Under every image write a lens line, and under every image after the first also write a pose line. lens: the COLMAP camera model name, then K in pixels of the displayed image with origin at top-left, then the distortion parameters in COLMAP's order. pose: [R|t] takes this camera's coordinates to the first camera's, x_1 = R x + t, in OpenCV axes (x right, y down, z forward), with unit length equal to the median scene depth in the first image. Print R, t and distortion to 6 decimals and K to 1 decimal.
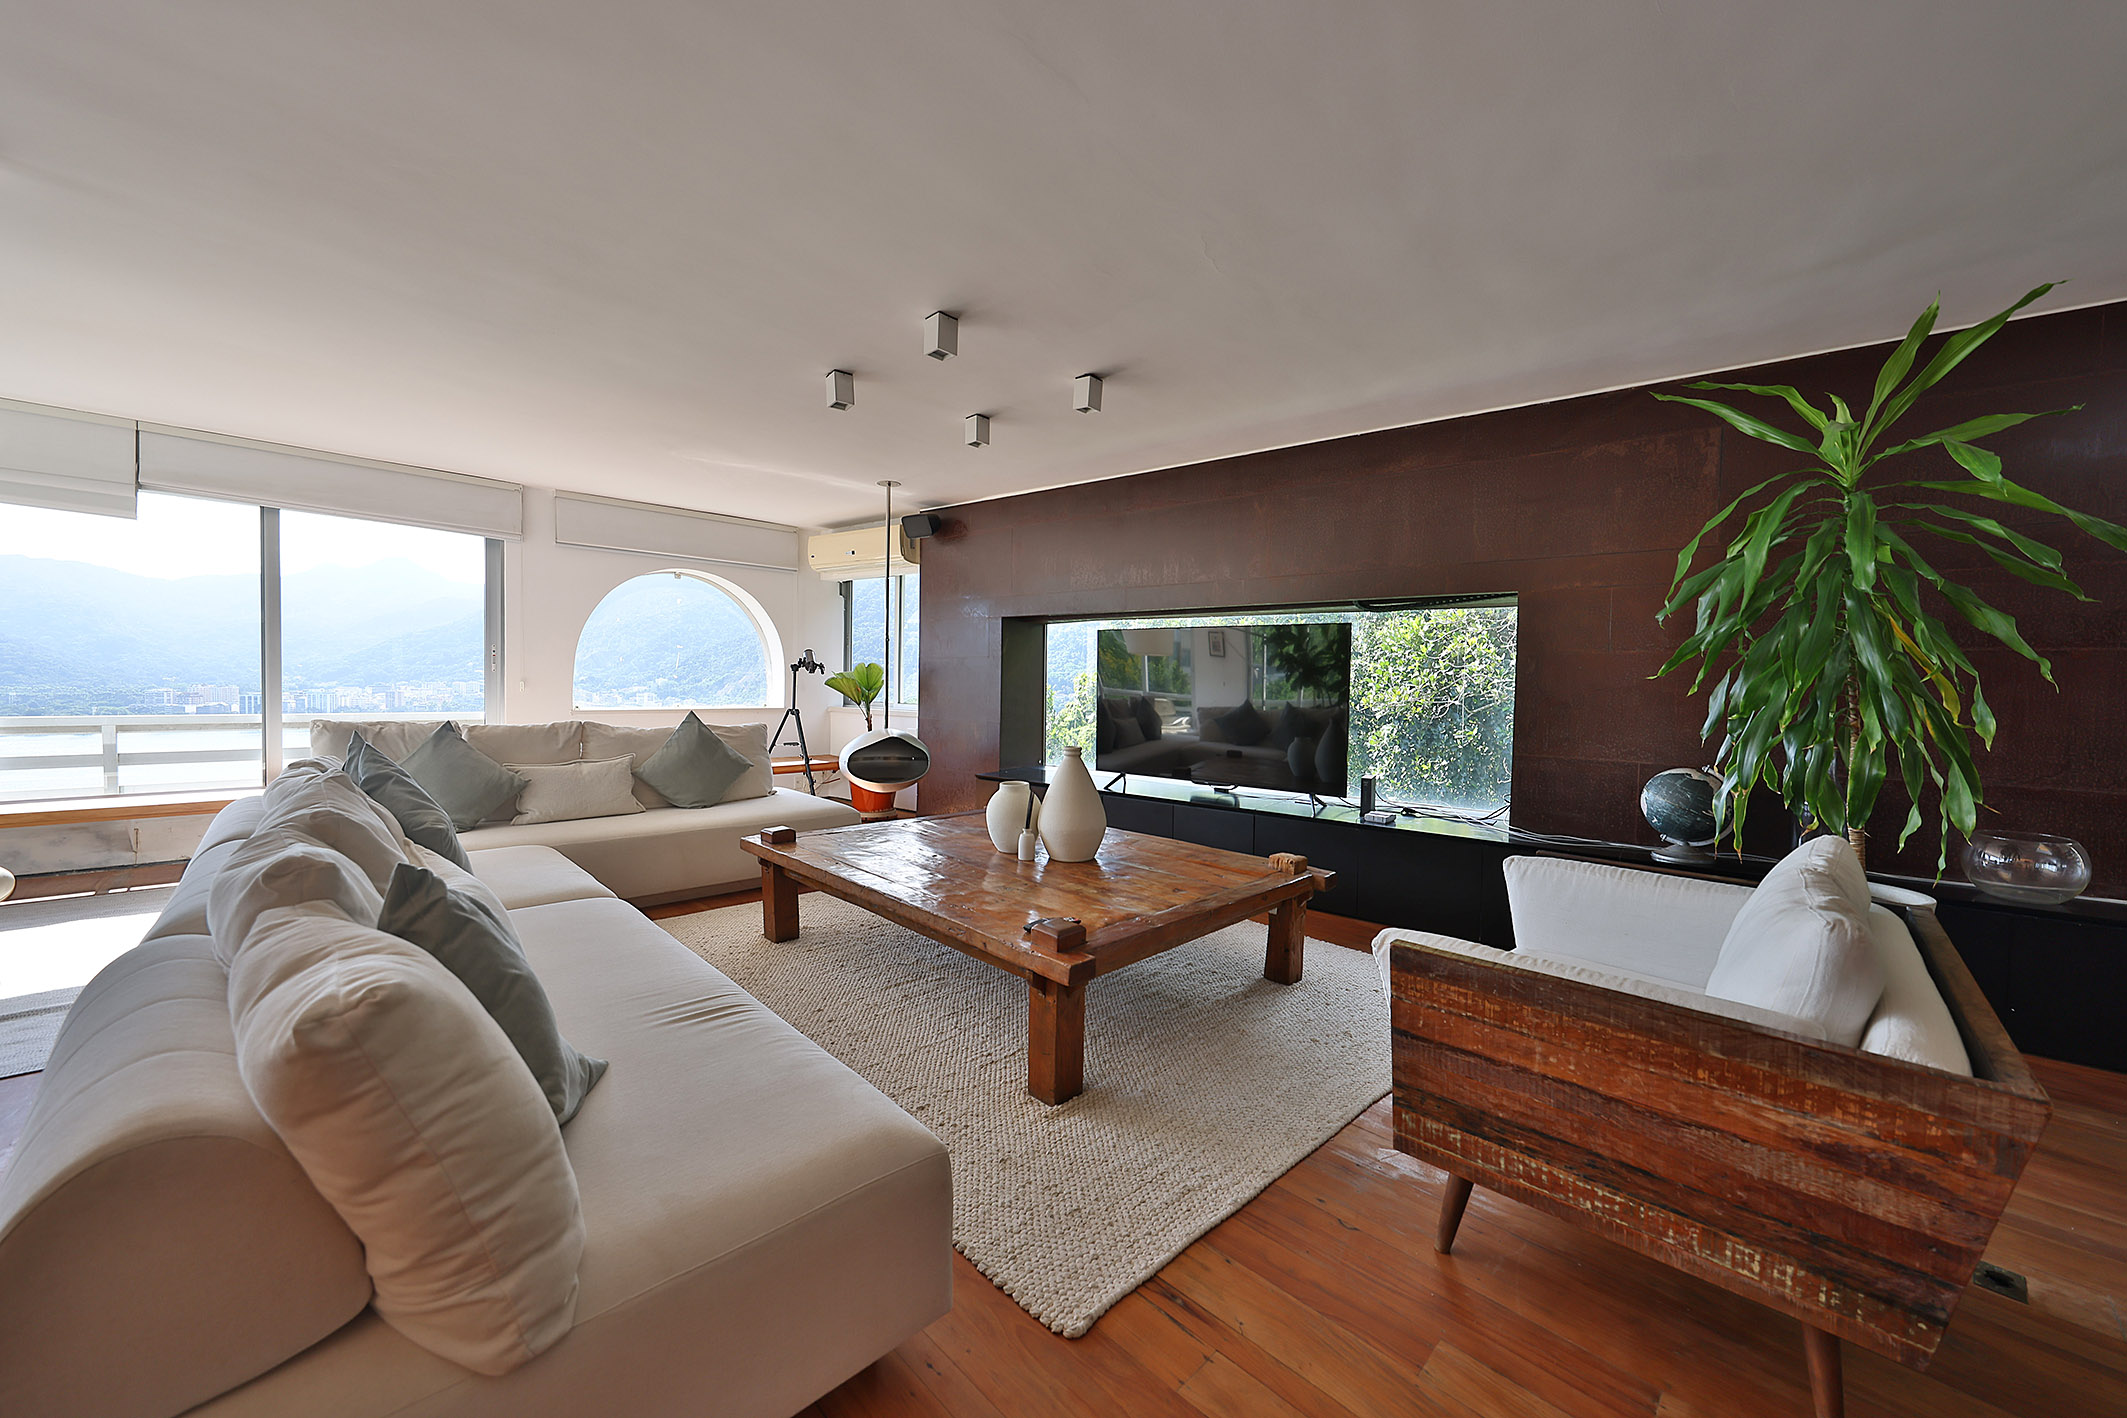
lens RADIAL K [[779.5, 0, 1063.5], [0, 779.5, 709.0], [0, 0, 1]] dist [0.001885, 0.000068]
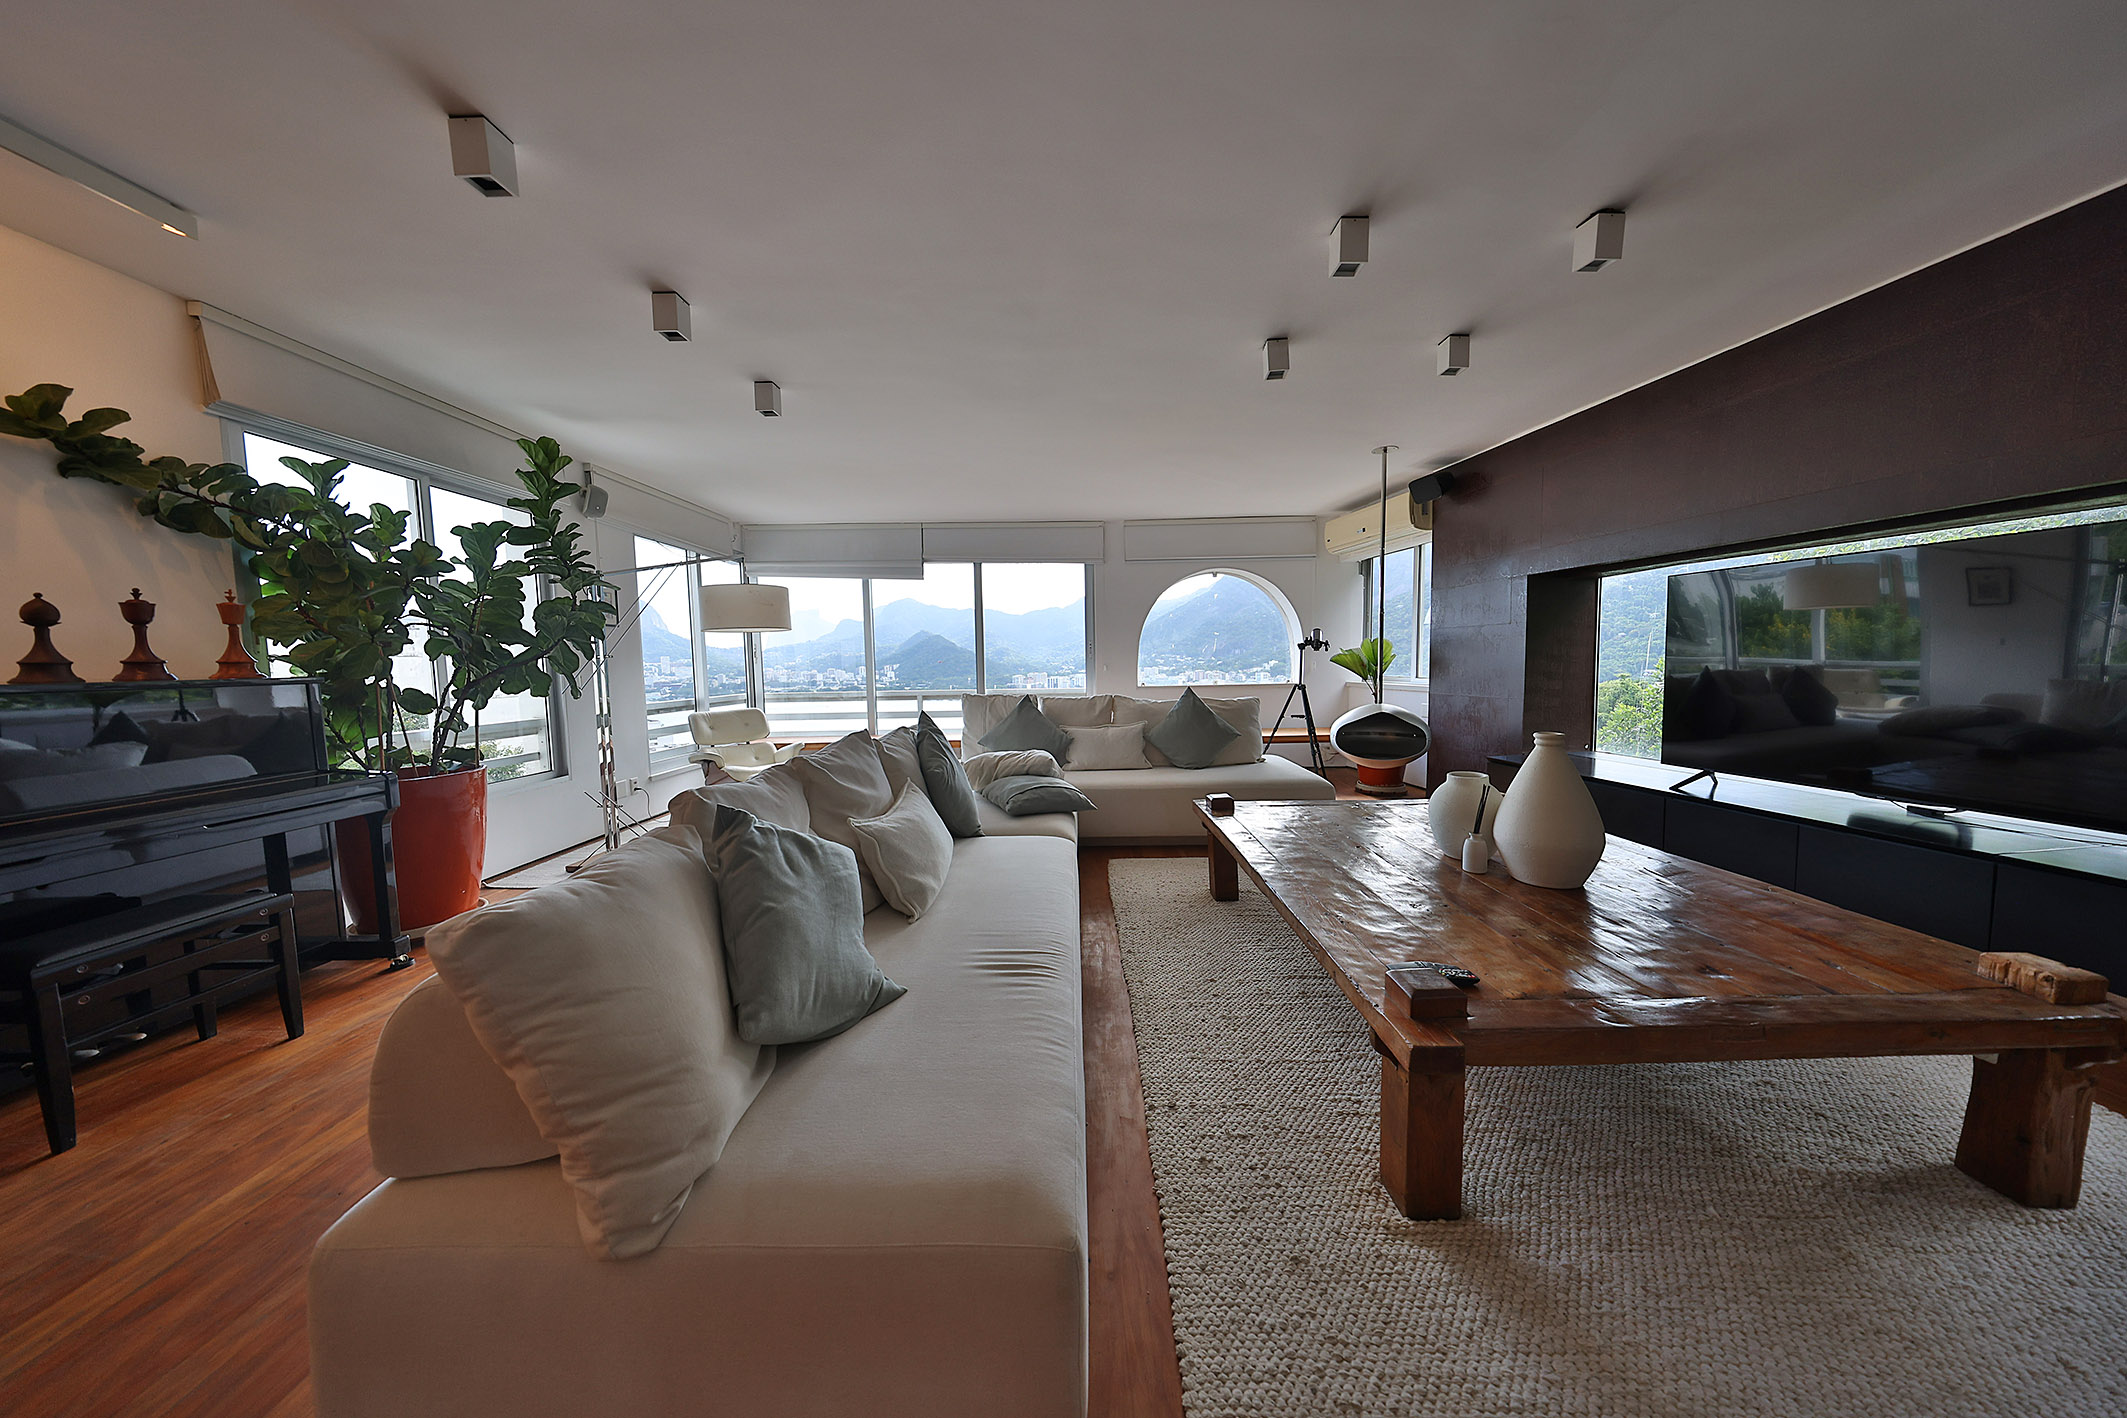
lens RADIAL K [[654.1, 0, 1069.0], [0, 654.1, 712.5], [0, 0, 1]] dist [-0.000780, -0.000140]
pose [[0.710749, 0.025392, -0.702987, 0.090243], [0.004928, 0.999144, 0.041072, 0.000114], [0.703428, -0.032656, 0.710015, 0.168610]]
